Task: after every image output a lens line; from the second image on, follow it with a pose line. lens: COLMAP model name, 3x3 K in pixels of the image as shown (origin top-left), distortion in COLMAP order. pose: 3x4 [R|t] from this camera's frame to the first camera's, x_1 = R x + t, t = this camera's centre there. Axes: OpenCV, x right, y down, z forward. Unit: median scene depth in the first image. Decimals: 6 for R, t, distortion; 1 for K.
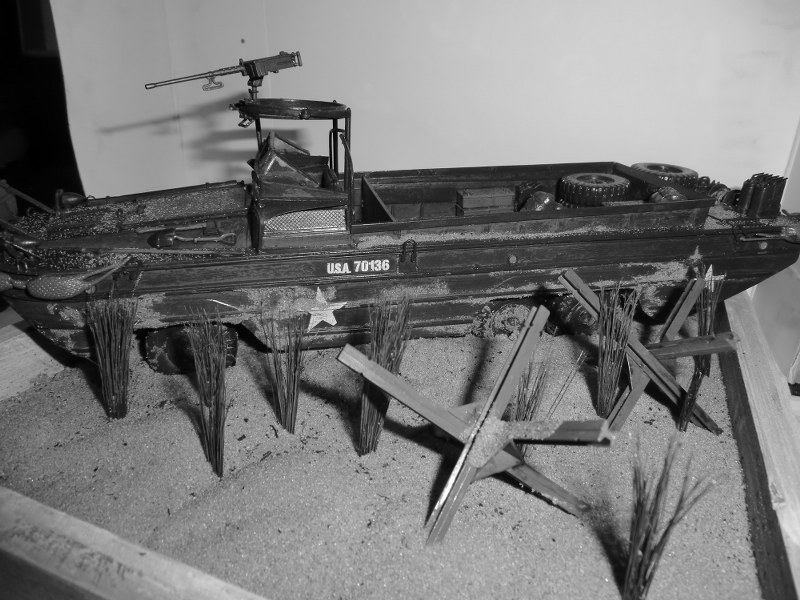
lens RADIAL K [[586.9, 0, 400.0], [0, 586.9, 300.0], [0, 0, 1]] dist [-0.115158, 0.140192]
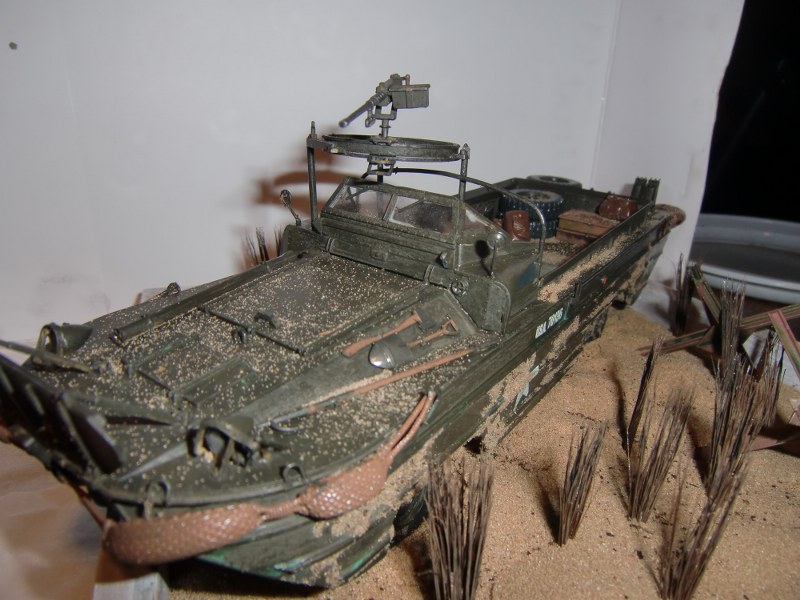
lens RADIAL K [[586.9, 0, 400.0], [0, 586.9, 300.0], [0, 0, 1]] dist [-0.115158, 0.140192]
pose [[0.730840, -0.219430, 0.646315, -0.770797], [0.234918, 0.969928, 0.063660, -0.191749], [-0.640848, 0.105306, 0.760411, 0.451541]]
